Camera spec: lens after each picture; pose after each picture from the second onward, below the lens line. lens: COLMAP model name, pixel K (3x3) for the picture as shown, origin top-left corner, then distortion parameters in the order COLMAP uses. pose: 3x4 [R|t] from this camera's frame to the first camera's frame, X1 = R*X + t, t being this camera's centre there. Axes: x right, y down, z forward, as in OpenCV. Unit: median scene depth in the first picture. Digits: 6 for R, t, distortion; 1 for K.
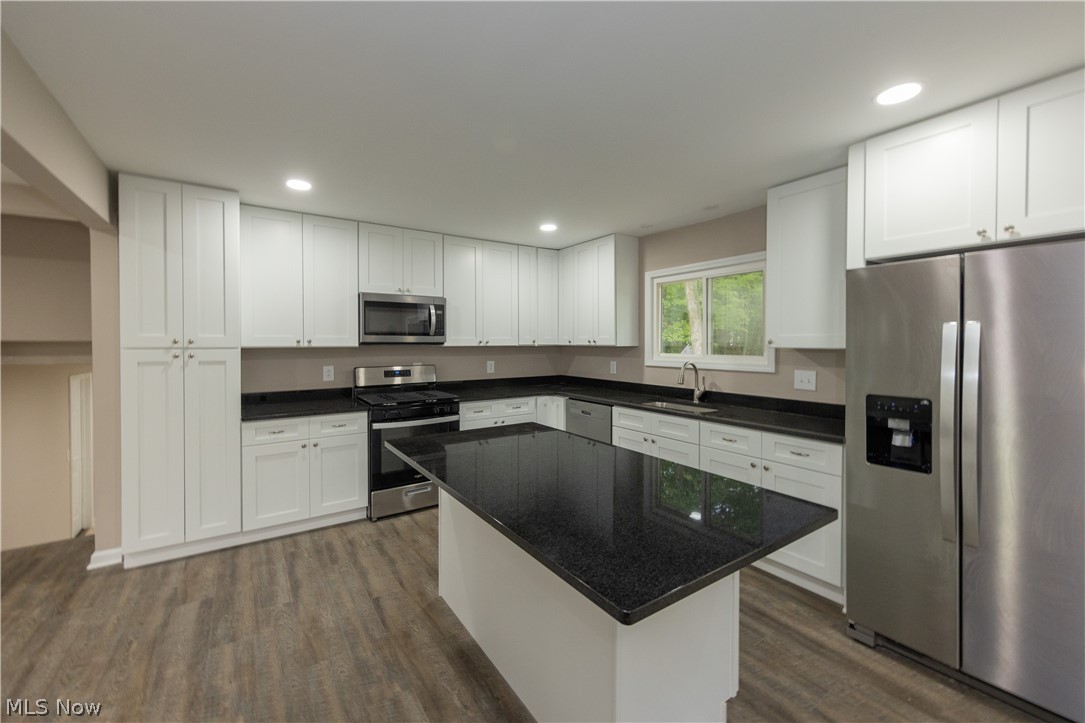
lens RADIAL K [[430.6, 0, 526.7], [0, 430.6, 348.5], [0, 0, 1]] dist [0.000101, 0.000166]
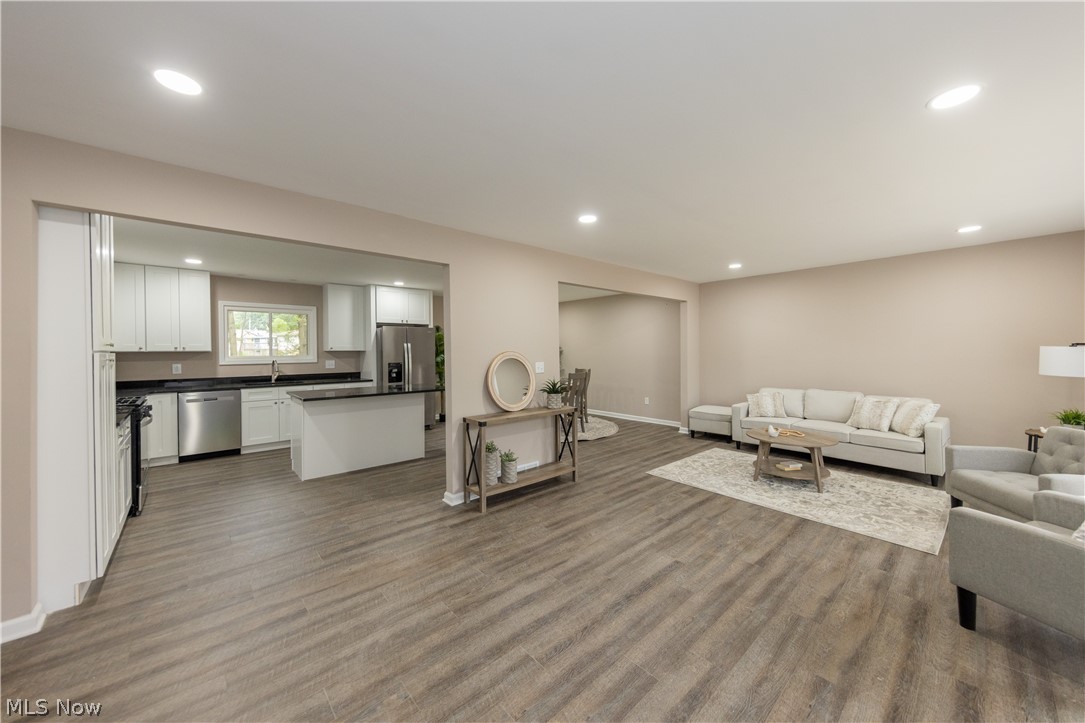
lens RADIAL K [[390.8, 0, 543.7], [0, 390.8, 352.5], [0, 0, 1]] dist [0.006020, -0.000174]
pose [[-0.154288, -0.006299, 0.988006, -1.393375], [0.021006, 0.999733, 0.009654, 0.009393], [-0.987803, 0.022244, -0.154114, 0.135736]]
